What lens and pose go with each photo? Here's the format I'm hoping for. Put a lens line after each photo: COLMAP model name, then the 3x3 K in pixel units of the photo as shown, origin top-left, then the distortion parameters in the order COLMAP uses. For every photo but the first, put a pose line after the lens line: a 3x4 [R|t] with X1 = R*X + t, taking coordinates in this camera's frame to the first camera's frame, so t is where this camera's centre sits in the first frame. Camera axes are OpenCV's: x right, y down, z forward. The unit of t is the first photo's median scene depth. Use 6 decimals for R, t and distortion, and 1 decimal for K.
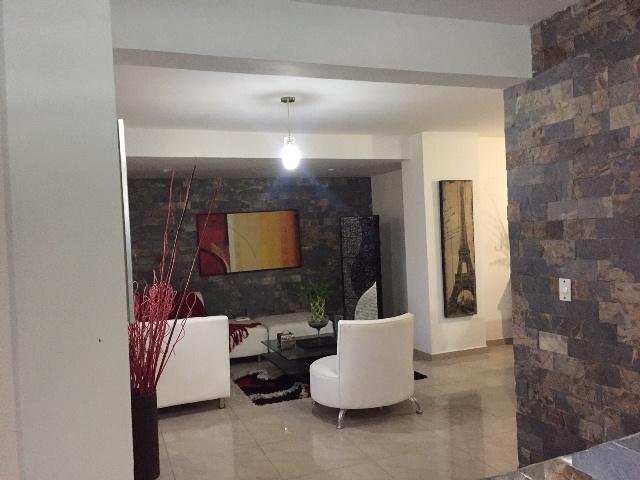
lens RADIAL K [[544.9, 0, 319.6], [0, 544.9, 240.5], [0, 0, 1]] dist [0.063426, -0.058569]
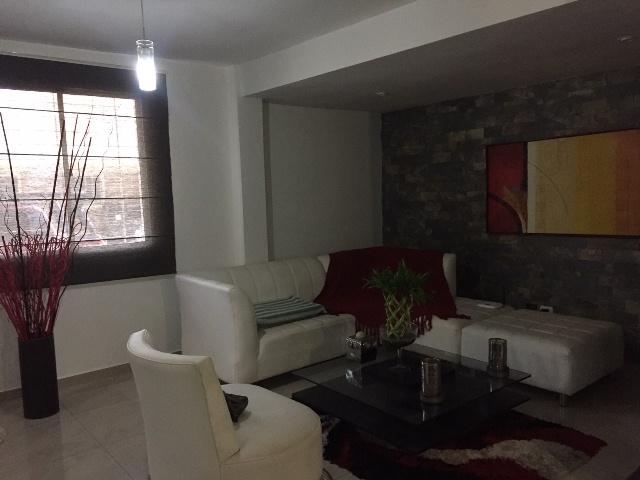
lens RADIAL K [[544.9, 0, 319.8], [0, 544.9, 240.1], [0, 0, 1]] dist [0.063426, -0.058569]
pose [[0.316248, 0.124290, -0.940500, 0.378353], [0.000294, 0.991368, 0.131111, -0.019278], [0.948677, -0.041740, 0.313481, 0.558479]]
